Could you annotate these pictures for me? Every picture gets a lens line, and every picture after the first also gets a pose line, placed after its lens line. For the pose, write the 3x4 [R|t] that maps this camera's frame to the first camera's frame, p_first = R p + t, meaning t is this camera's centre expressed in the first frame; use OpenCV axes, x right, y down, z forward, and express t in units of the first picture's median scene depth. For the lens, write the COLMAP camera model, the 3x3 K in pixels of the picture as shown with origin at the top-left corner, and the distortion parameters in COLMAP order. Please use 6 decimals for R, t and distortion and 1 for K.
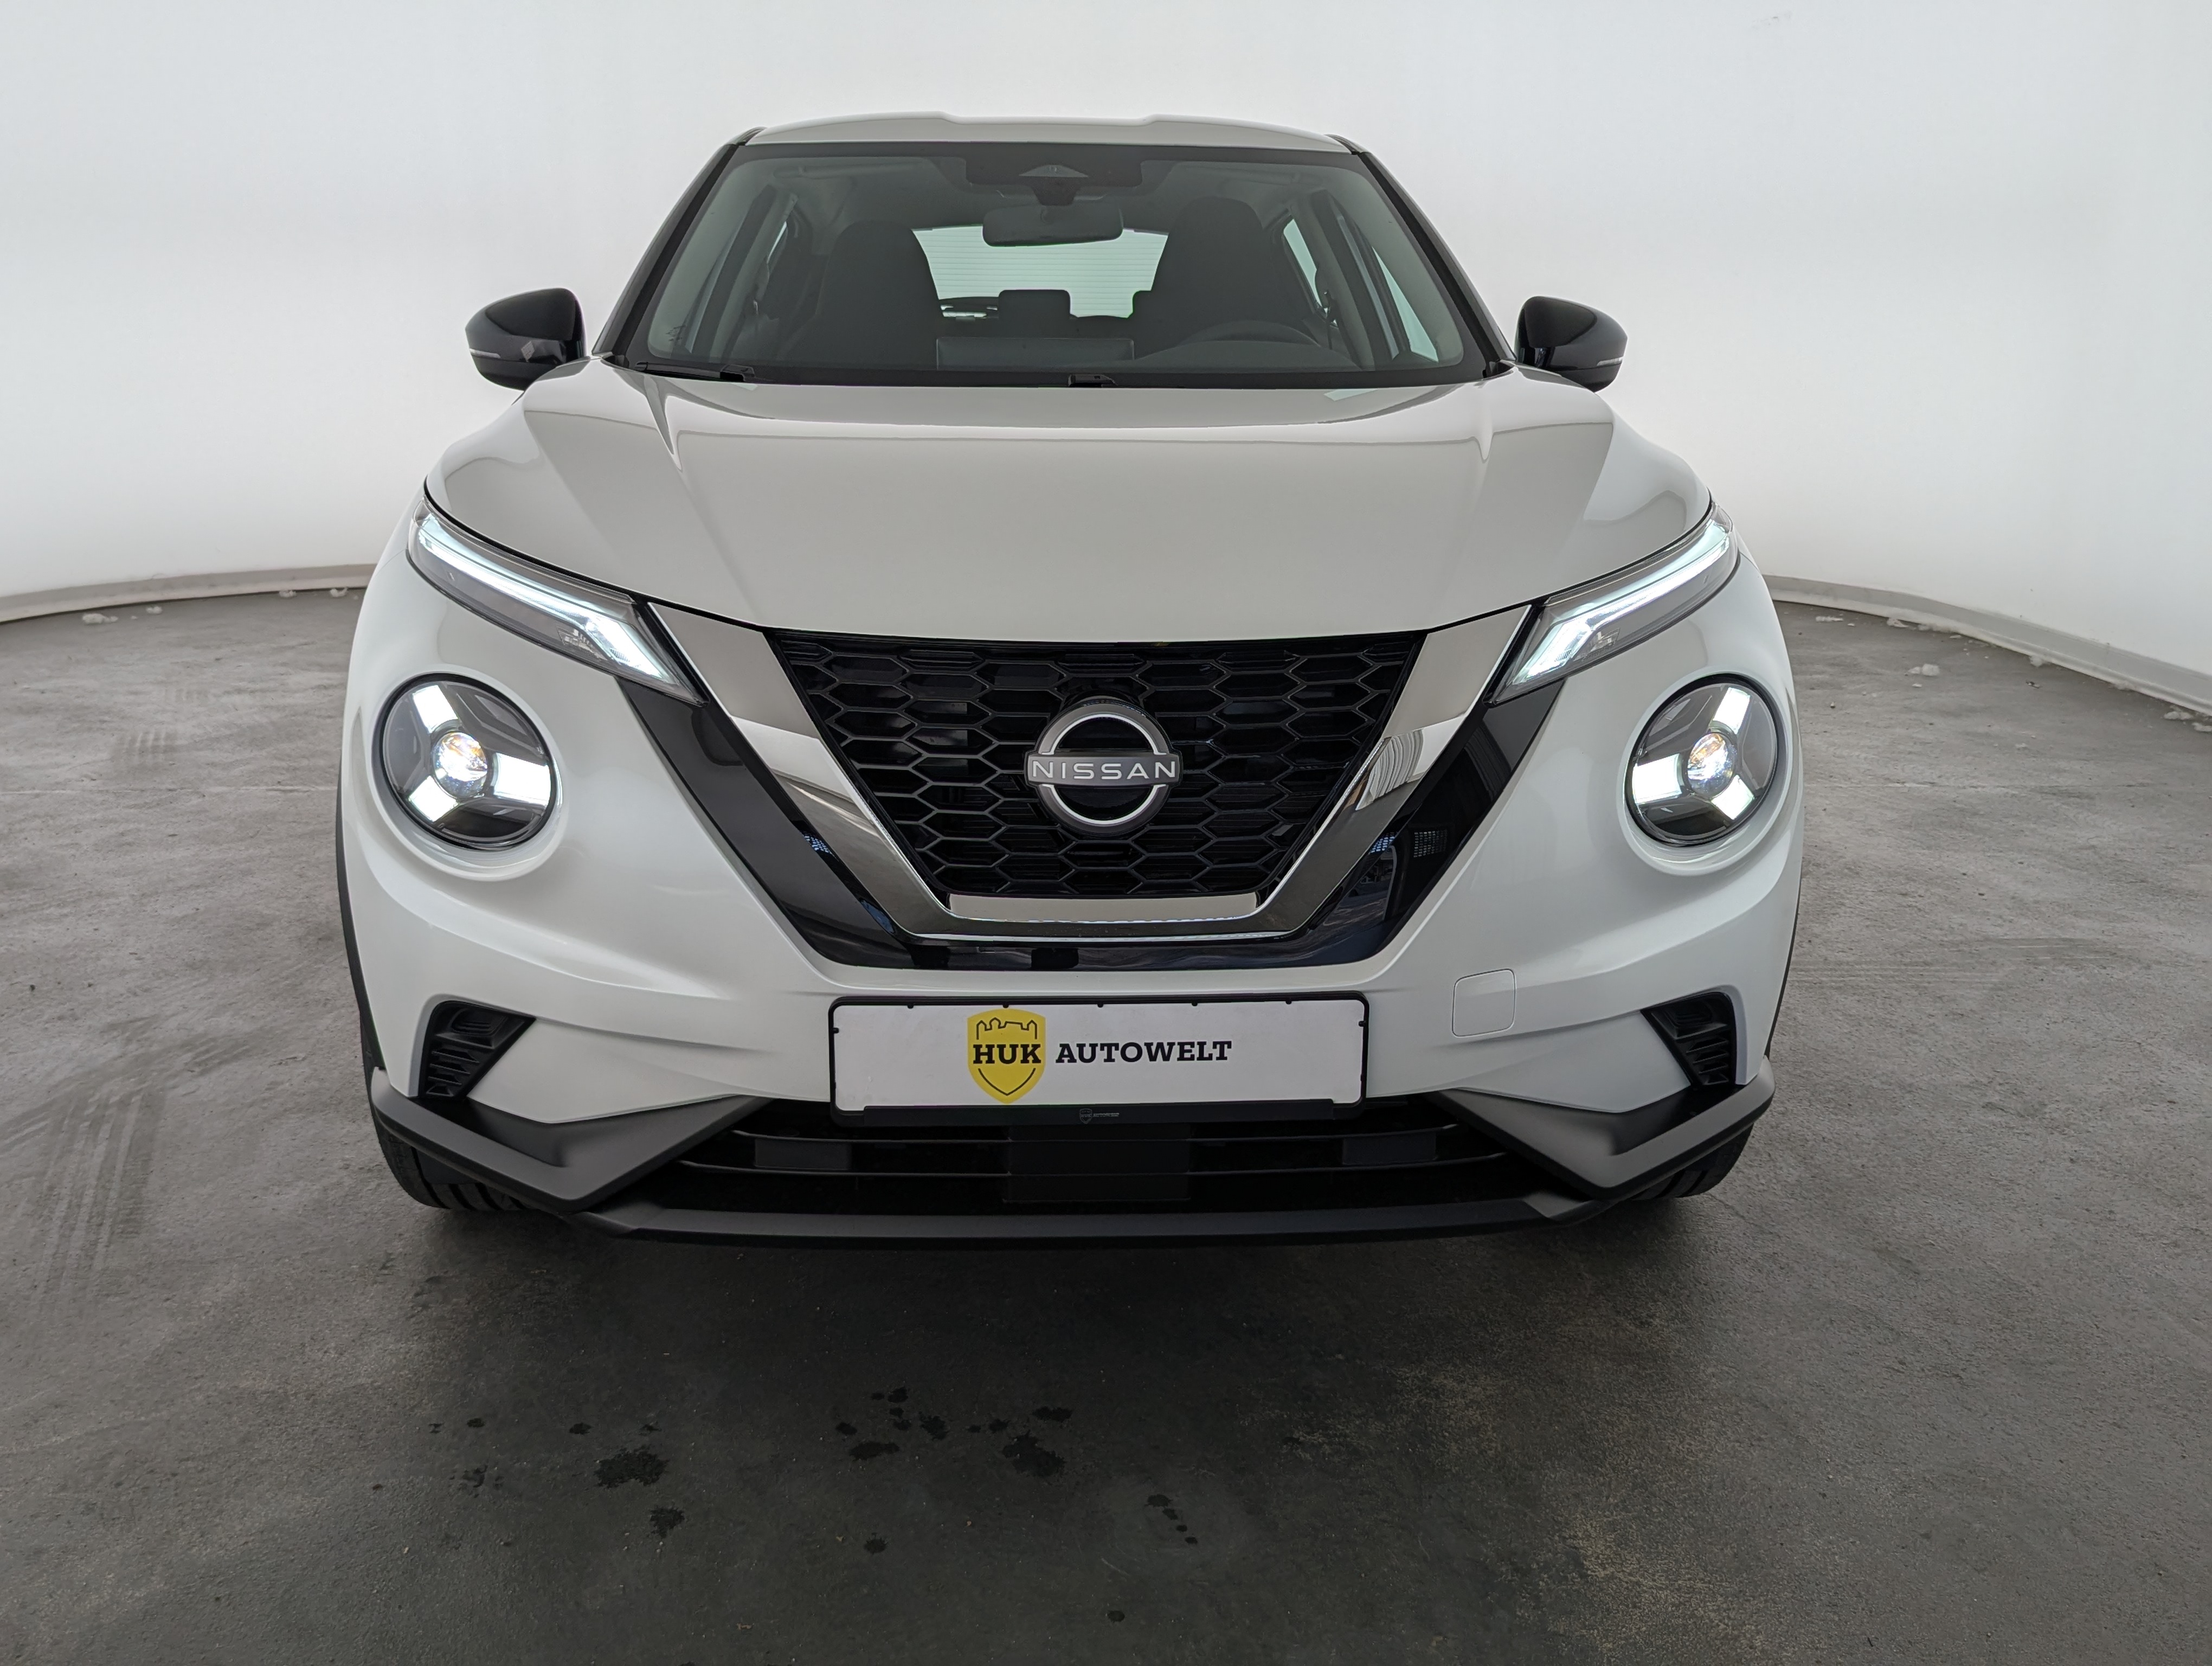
lens RADIAL K [[1992.3, 0, 1103.1], [0, 1992.3, 788.2], [0, 0, 1]] dist [0.051920, -0.001104]
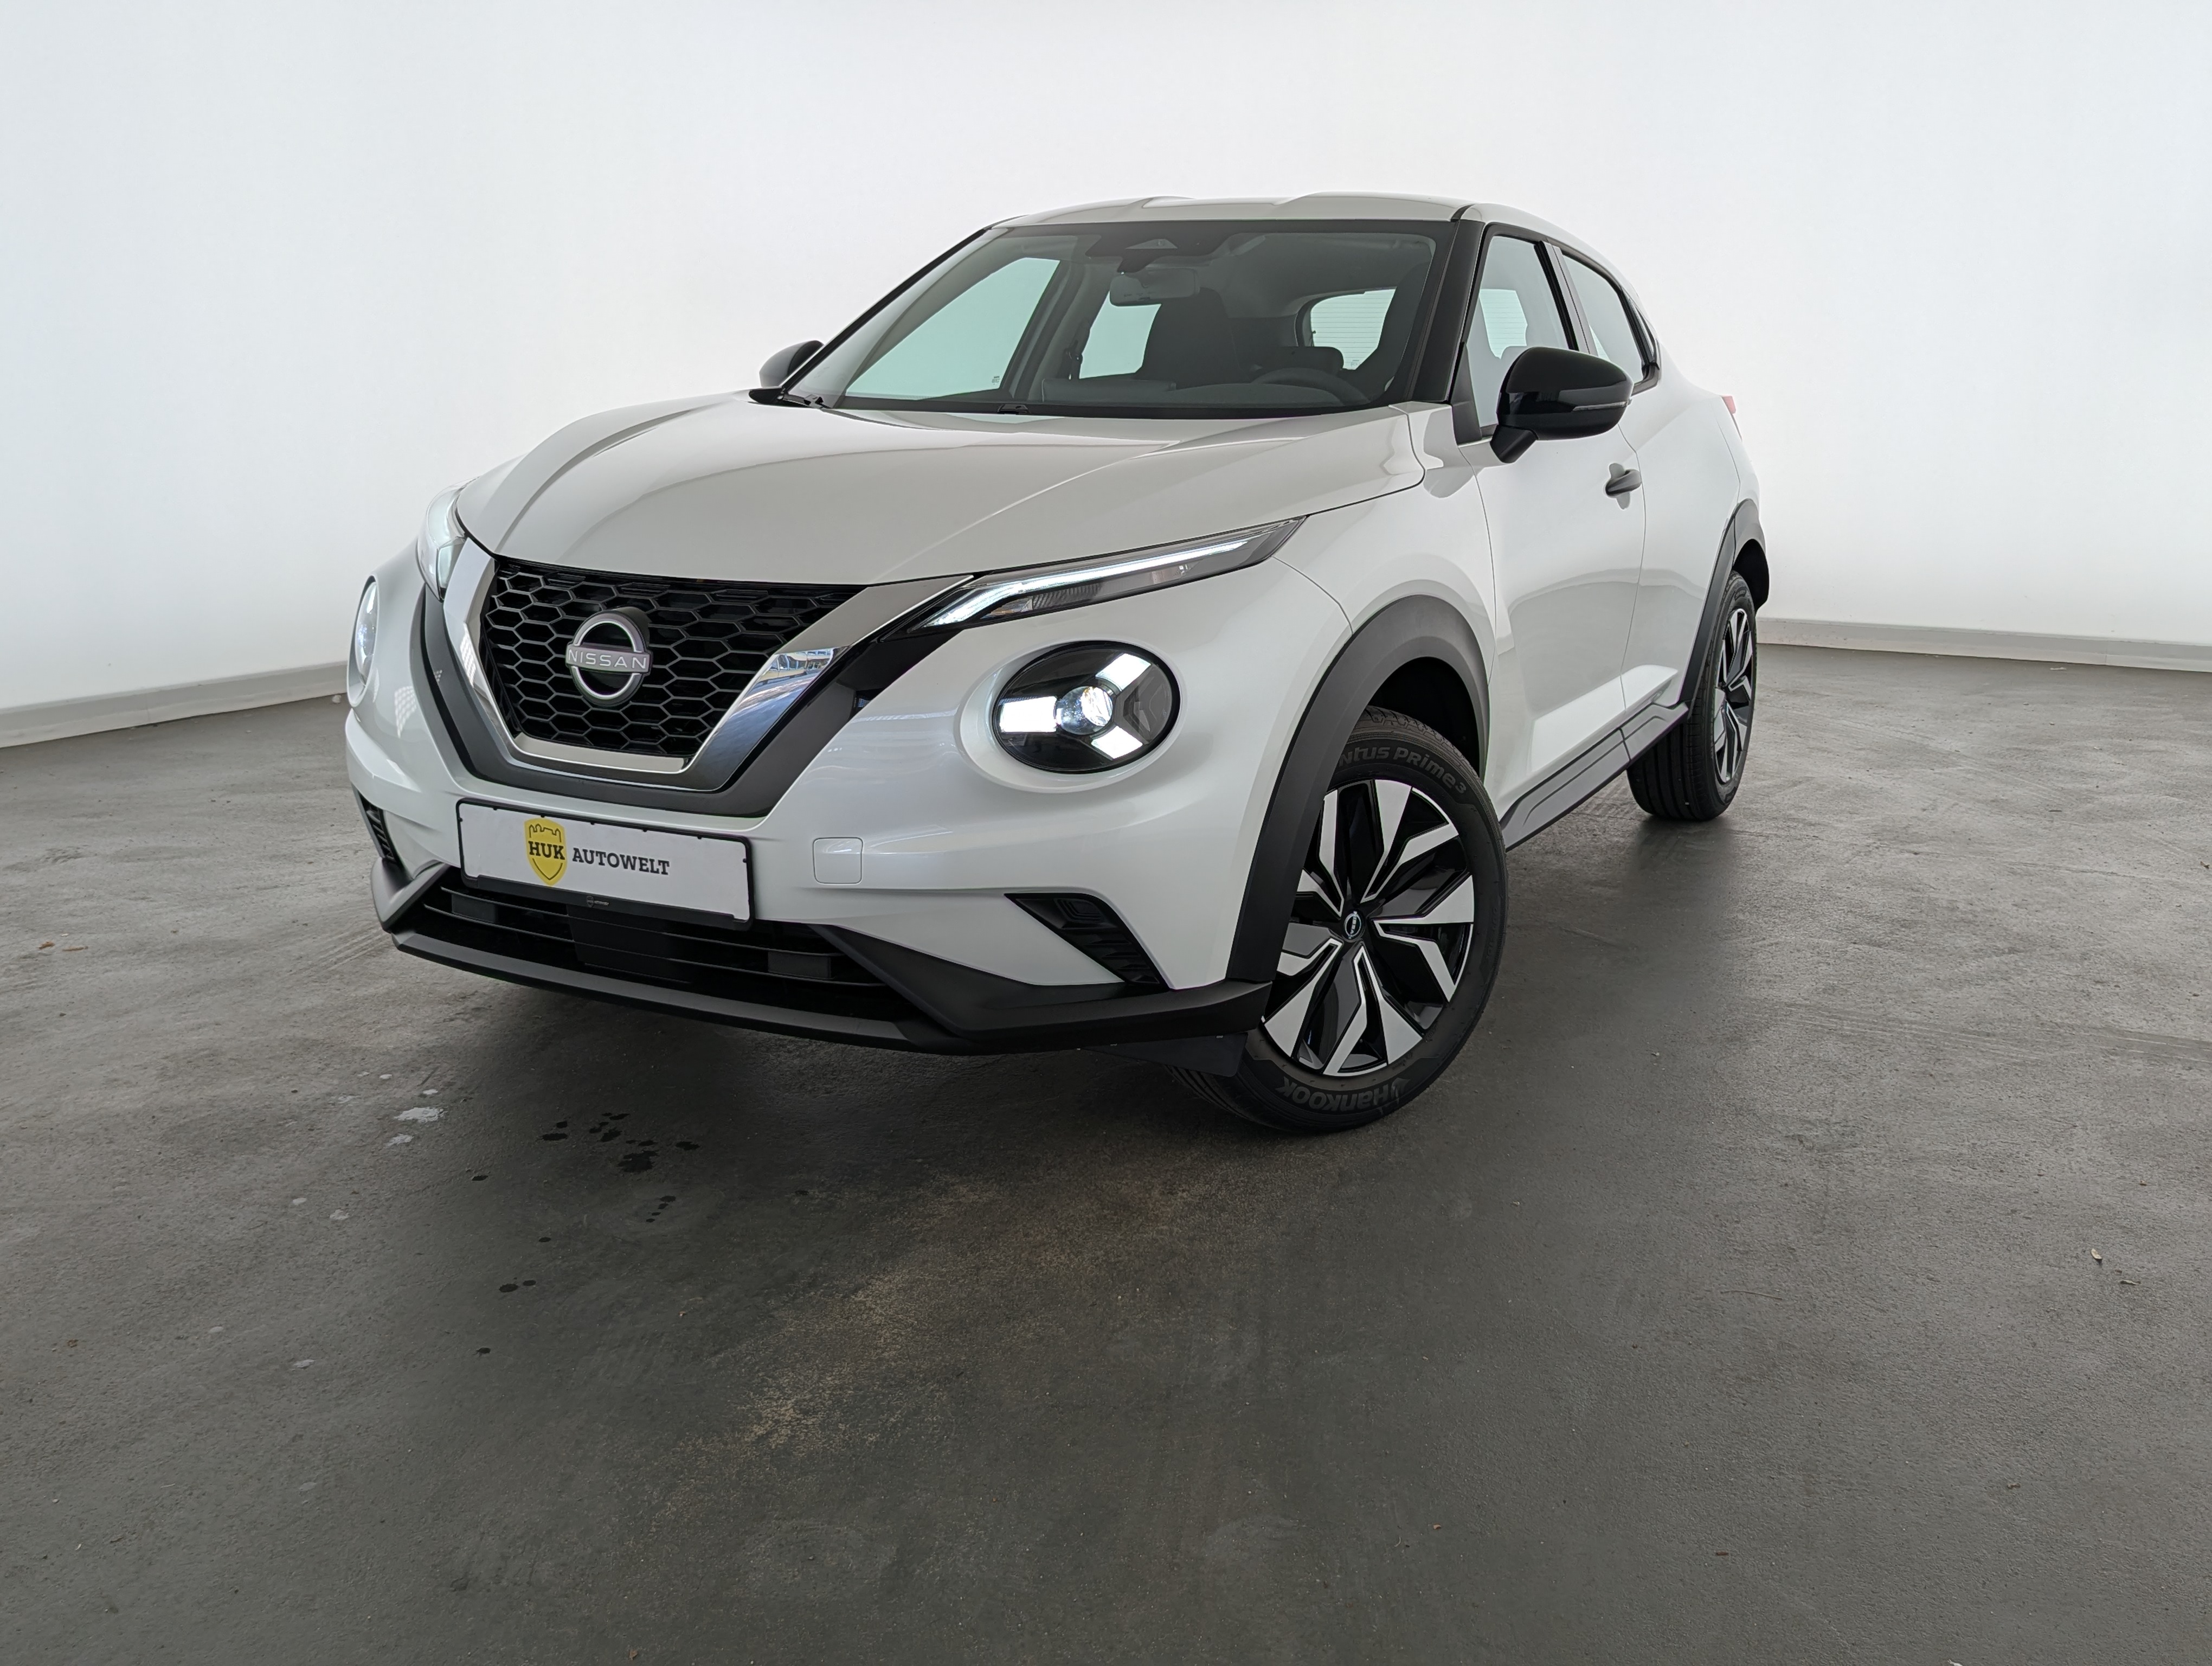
lens RADIAL K [[1883.3, 0, 1106.0], [0, 1883.3, 833.0], [0, 0, 1]] dist [0.066359, -0.081356]
pose [[0.878909, 0.119437, -0.461795, 0.583675], [-0.120679, 0.992325, 0.026970, 0.021052], [0.461472, 0.032024, 0.886577, -0.022265]]
